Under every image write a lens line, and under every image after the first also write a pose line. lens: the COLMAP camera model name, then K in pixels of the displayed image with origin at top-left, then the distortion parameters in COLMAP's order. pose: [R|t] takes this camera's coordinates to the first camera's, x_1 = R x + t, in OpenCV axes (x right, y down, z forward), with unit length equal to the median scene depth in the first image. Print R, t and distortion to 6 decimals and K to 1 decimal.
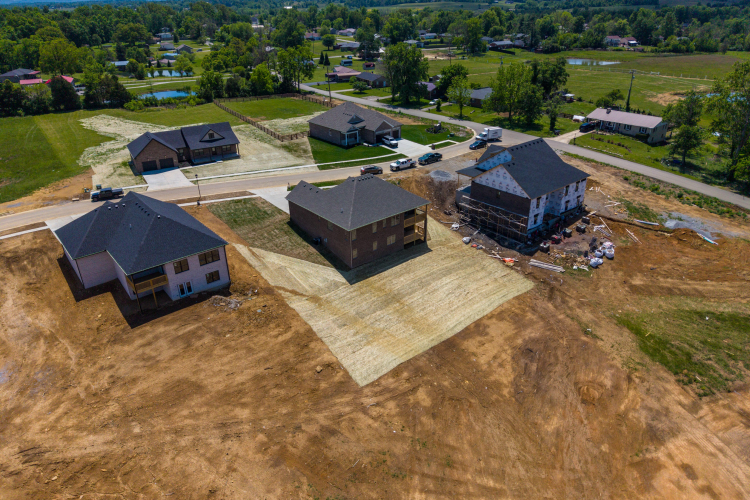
lens RADIAL K [[493.7, 0, 379.4], [0, 493.7, 250.7], [0, 0, 1]] dist [0.058942, -0.069104]
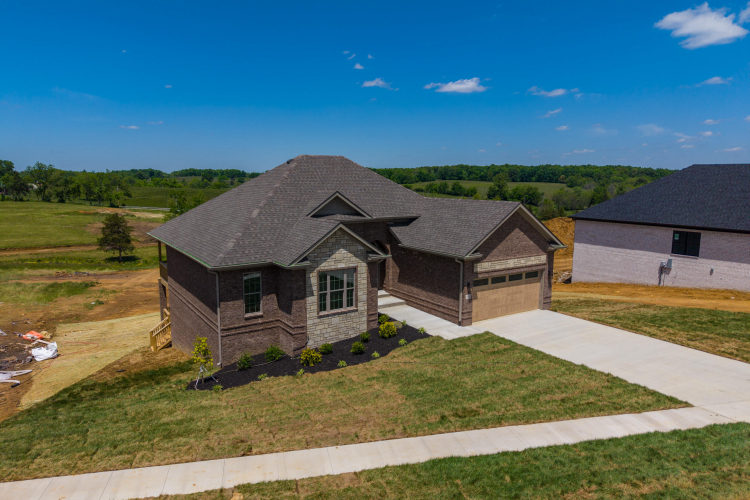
lens RADIAL K [[500.9, 0, 377.1], [0, 500.9, 249.6], [0, 0, 1]] dist [0.002903, 0.000537]
pose [[-0.992677, -0.005681, 0.120666, -0.119028], [0.066080, 0.810657, 0.581781, -0.311552], [-0.101124, 0.585494, -0.804345, 1.355504]]
